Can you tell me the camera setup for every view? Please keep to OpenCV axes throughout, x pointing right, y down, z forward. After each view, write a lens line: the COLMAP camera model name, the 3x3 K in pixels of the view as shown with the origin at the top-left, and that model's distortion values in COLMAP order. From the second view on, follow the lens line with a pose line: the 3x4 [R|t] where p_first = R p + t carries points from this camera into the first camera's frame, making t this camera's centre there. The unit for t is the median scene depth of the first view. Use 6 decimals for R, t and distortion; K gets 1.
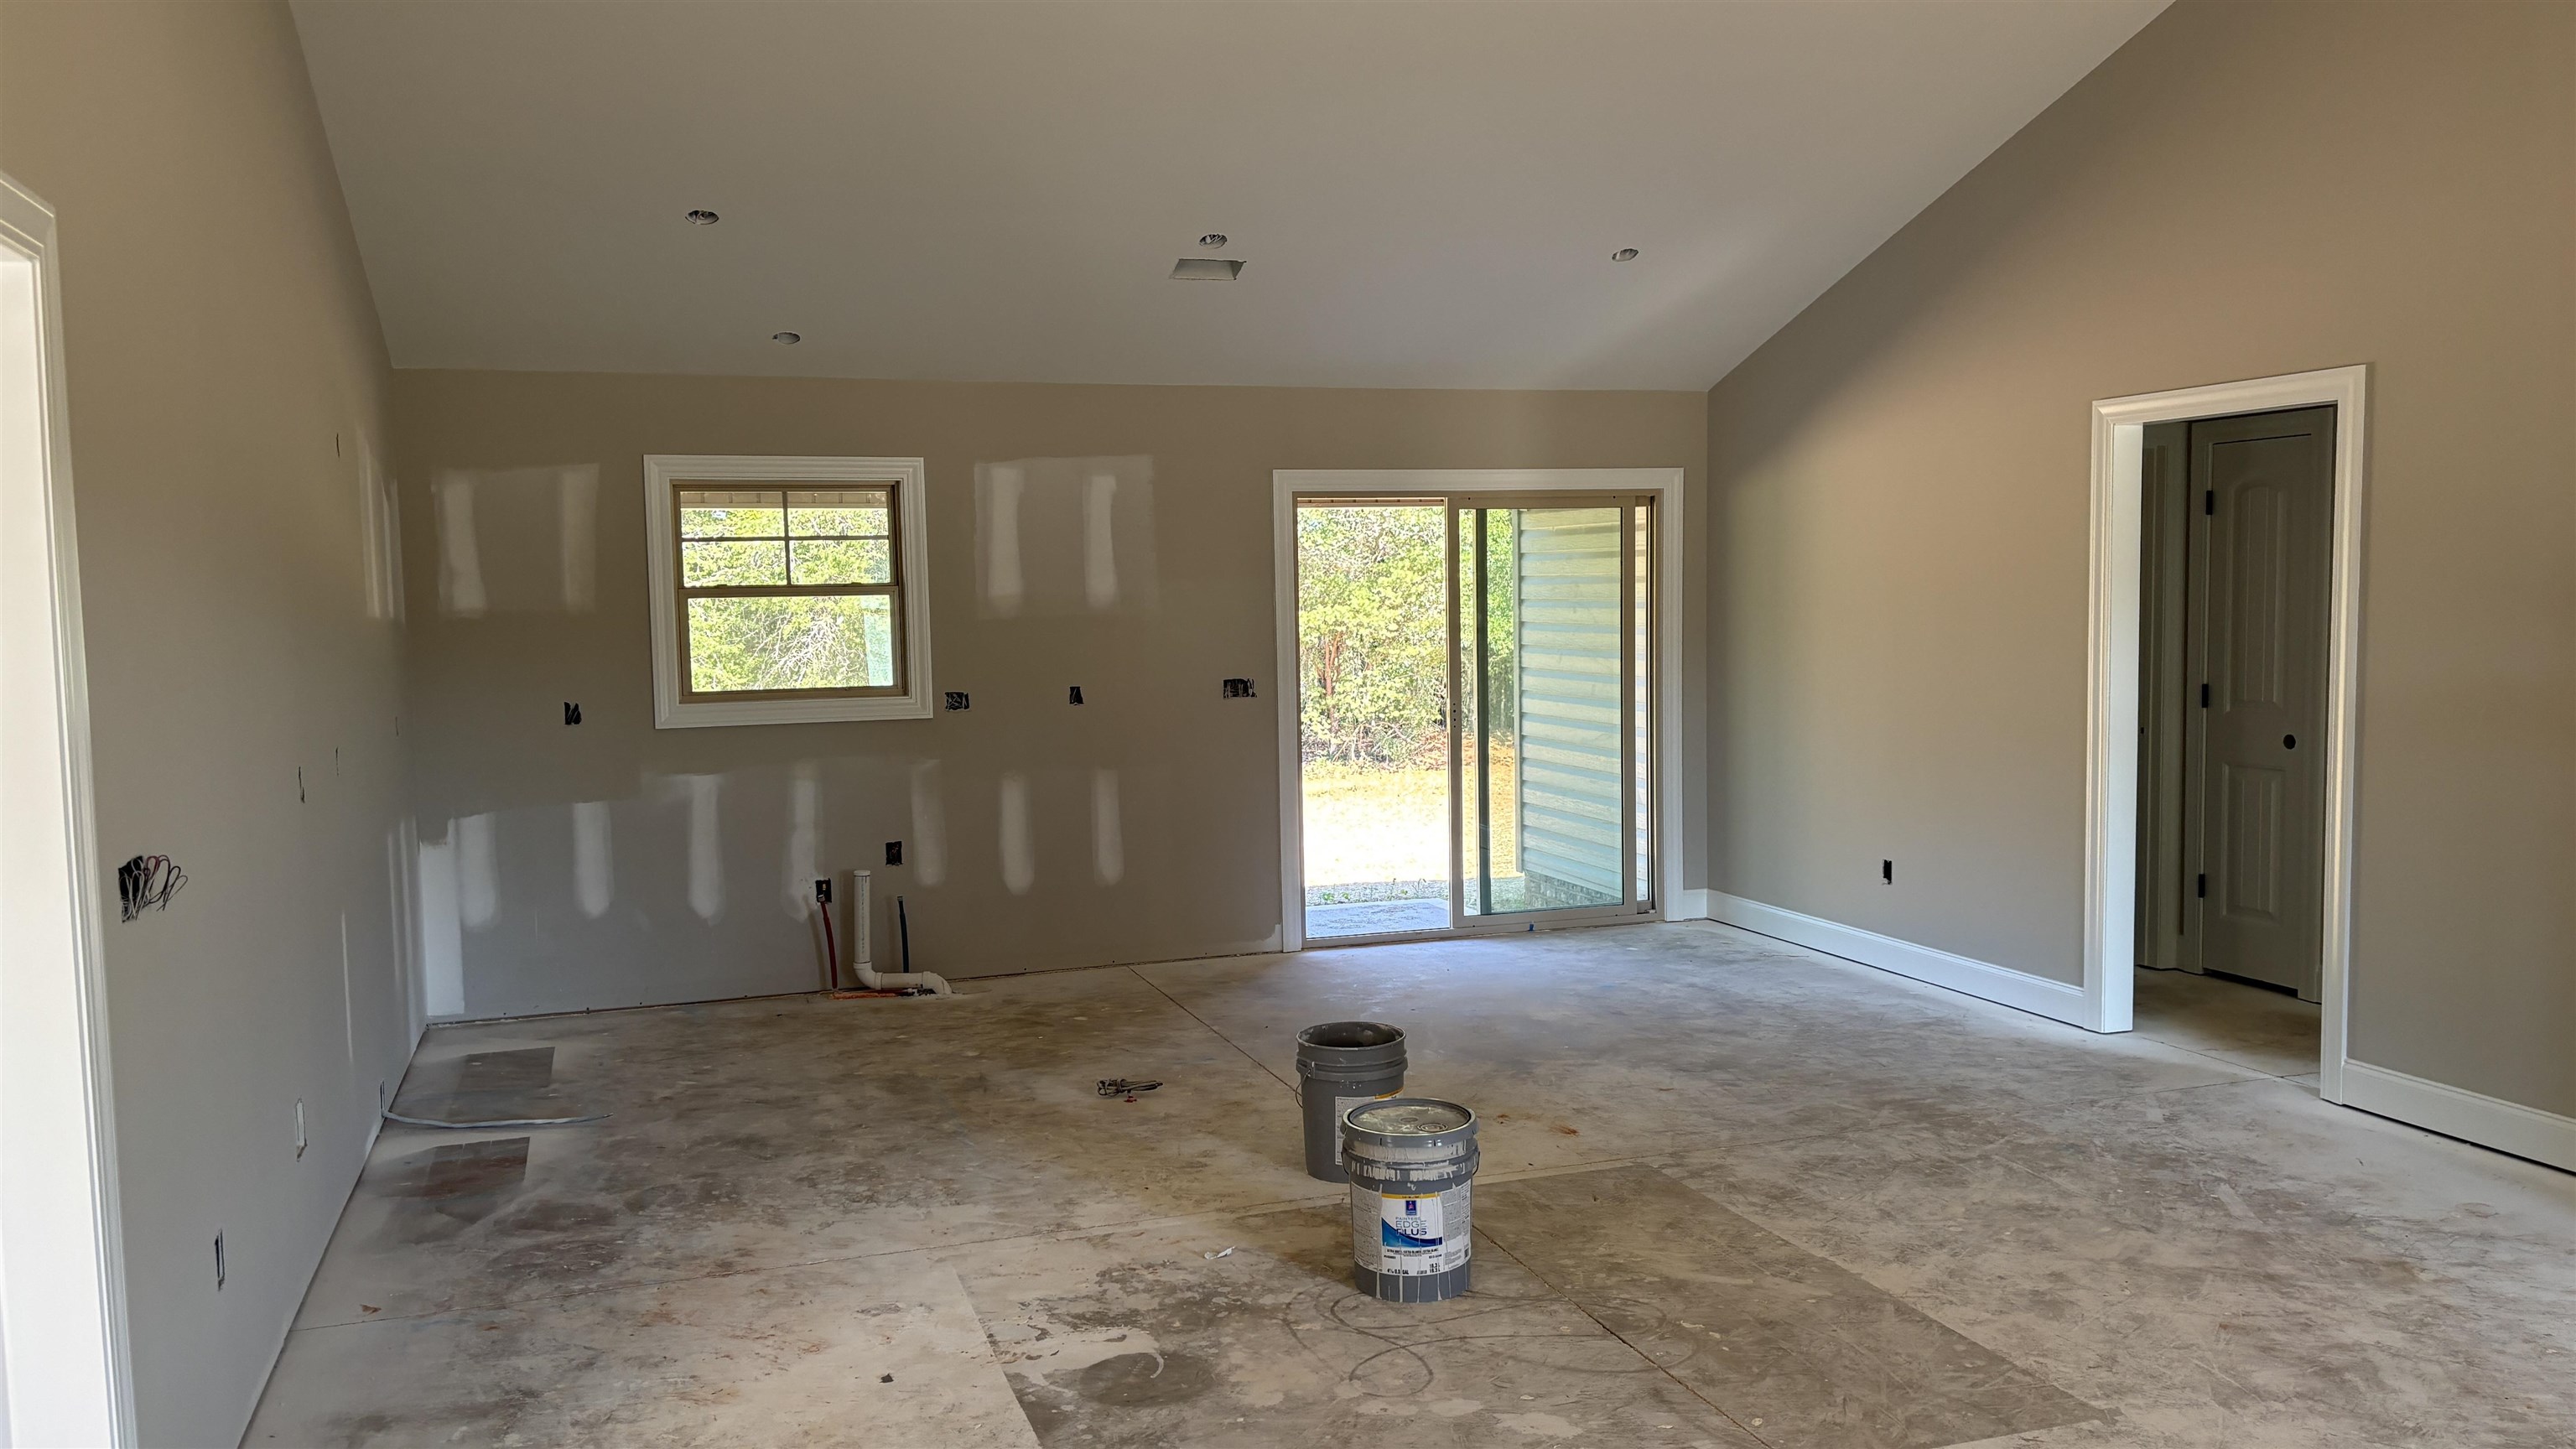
lens RADIAL K [[1964.6, 0, 1244.8], [0, 1964.6, 764.7], [0, 0, 1]] dist [0.062203, -0.058854]
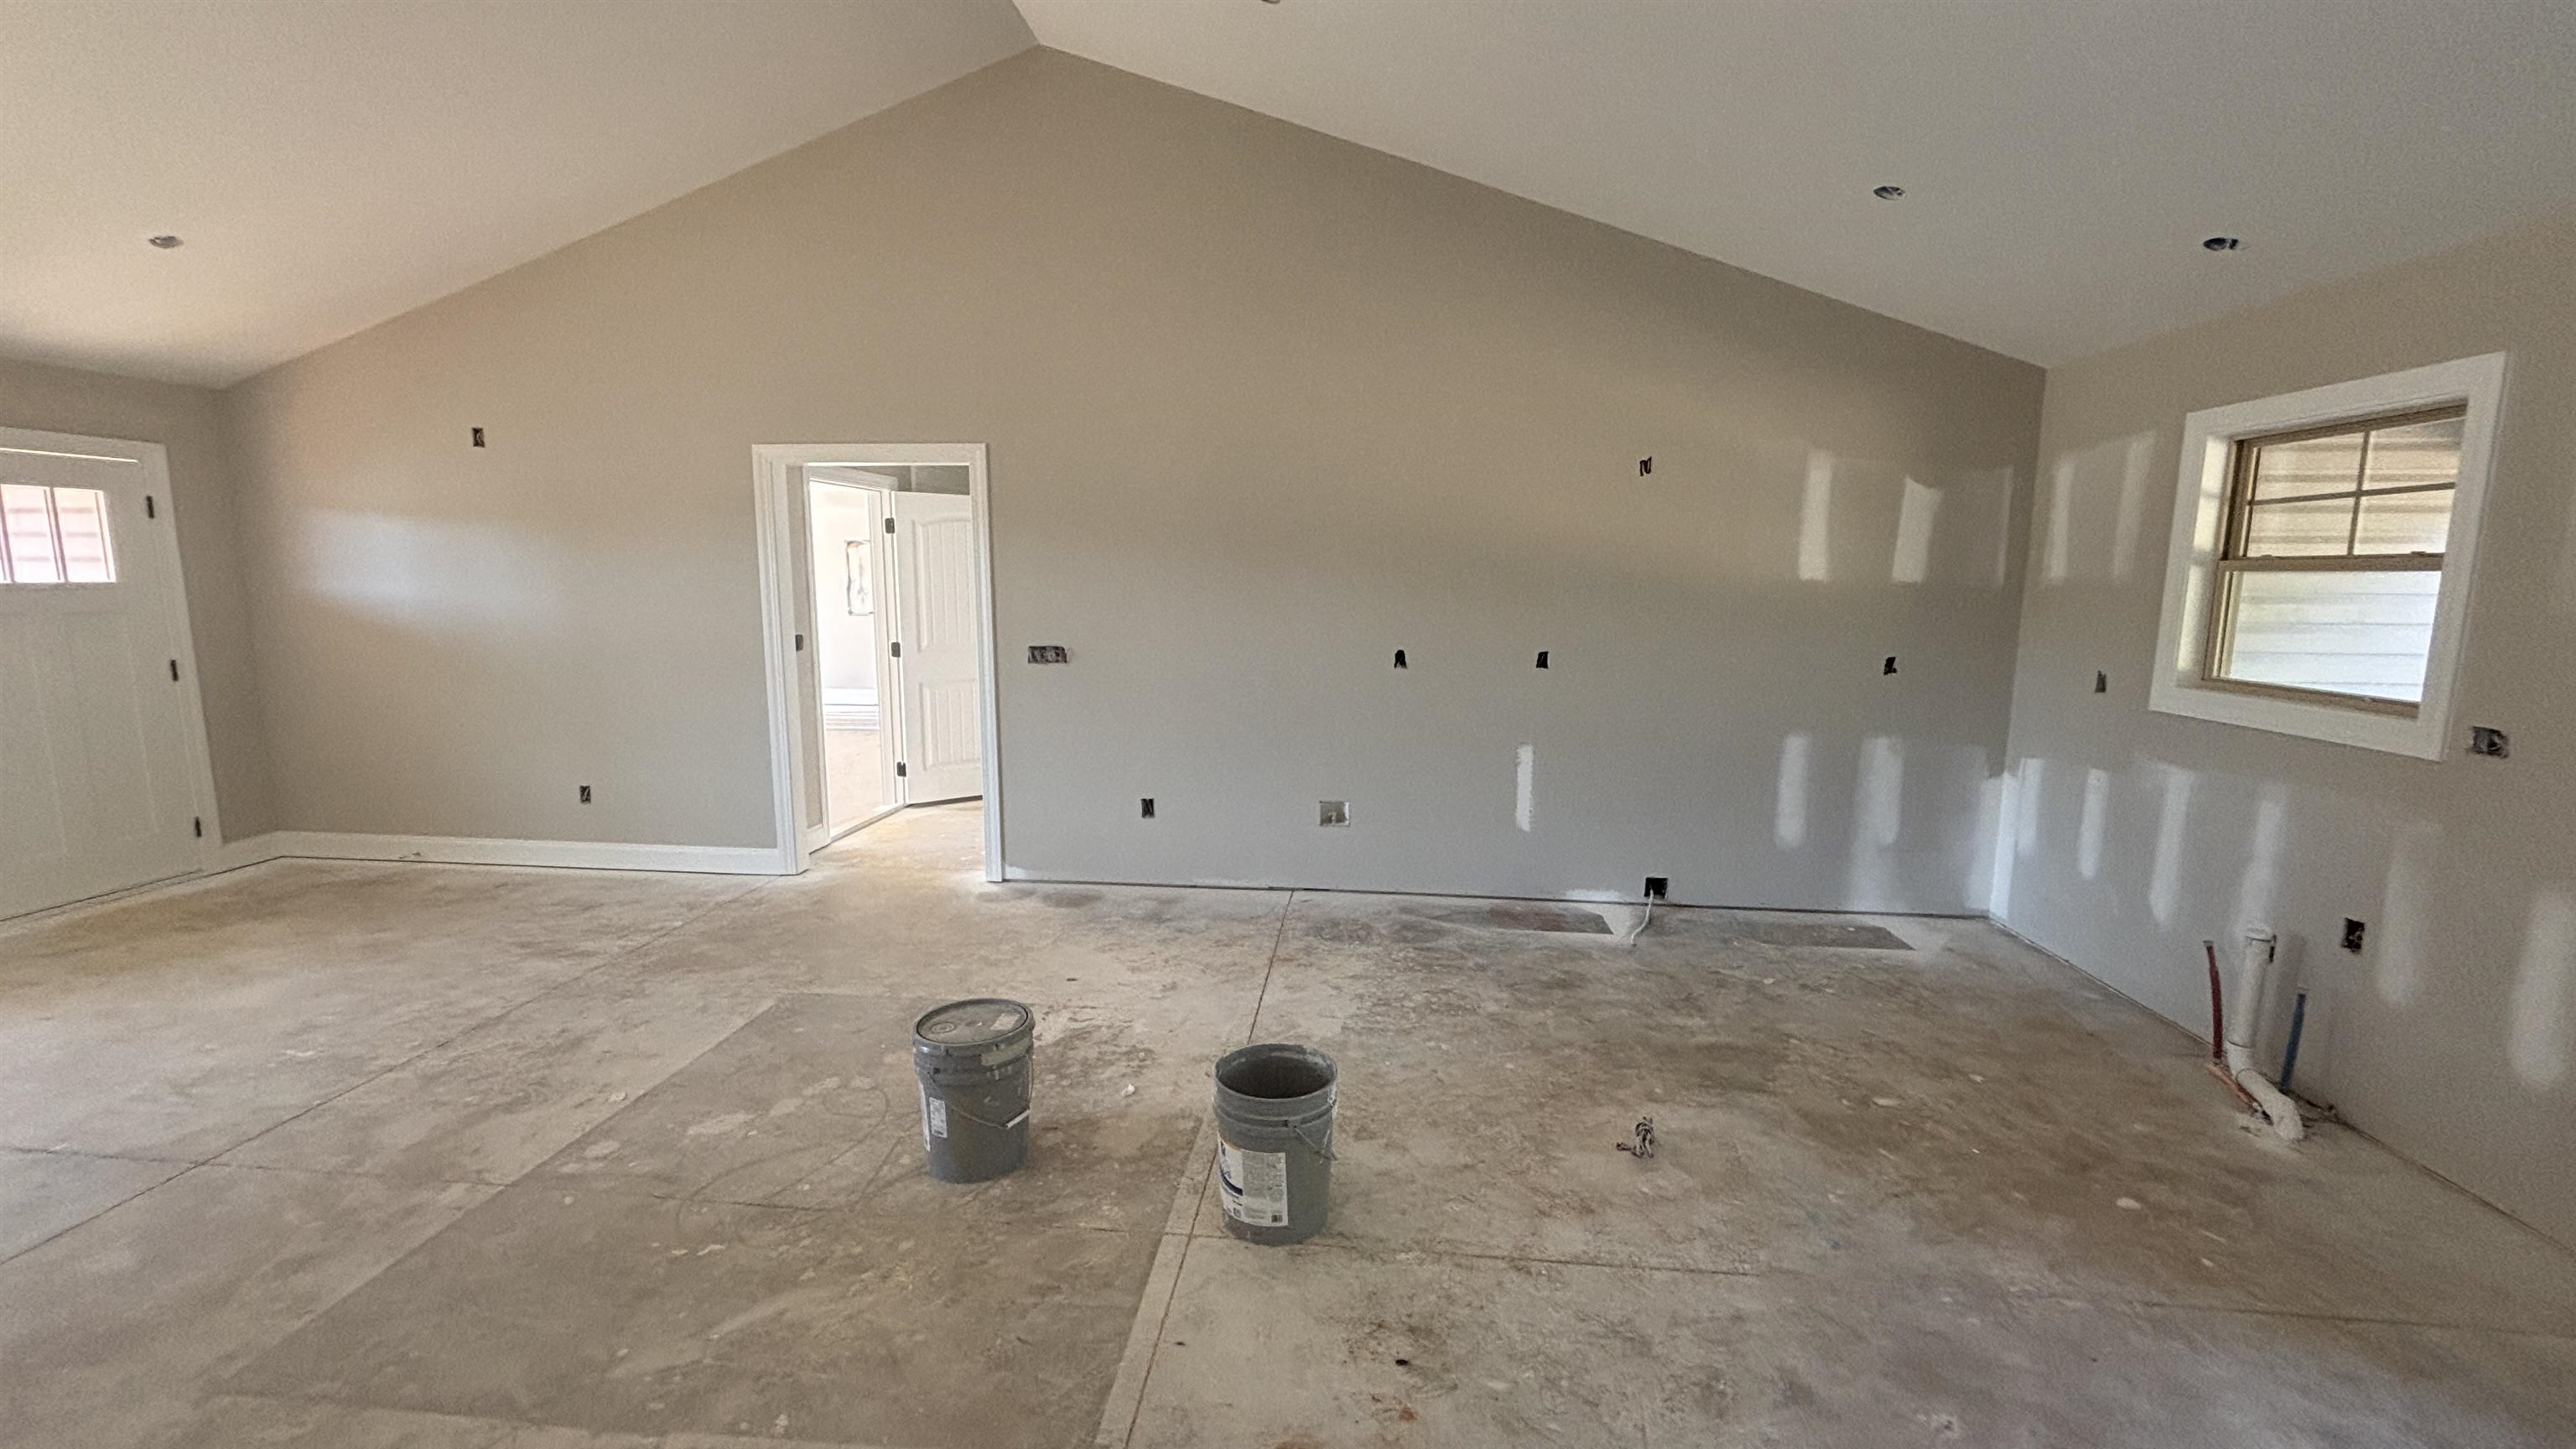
lens RADIAL K [[1048.7, 0, 1295.6], [0, 1048.7, 722.0], [0, 0, 1]] dist [0.001253, 0.001002]
pose [[-0.398621, 0.146900, -0.905275, 0.407977], [-0.085721, 0.976799, 0.196252, -0.096635], [0.913101, 0.155831, -0.376780, 1.040288]]
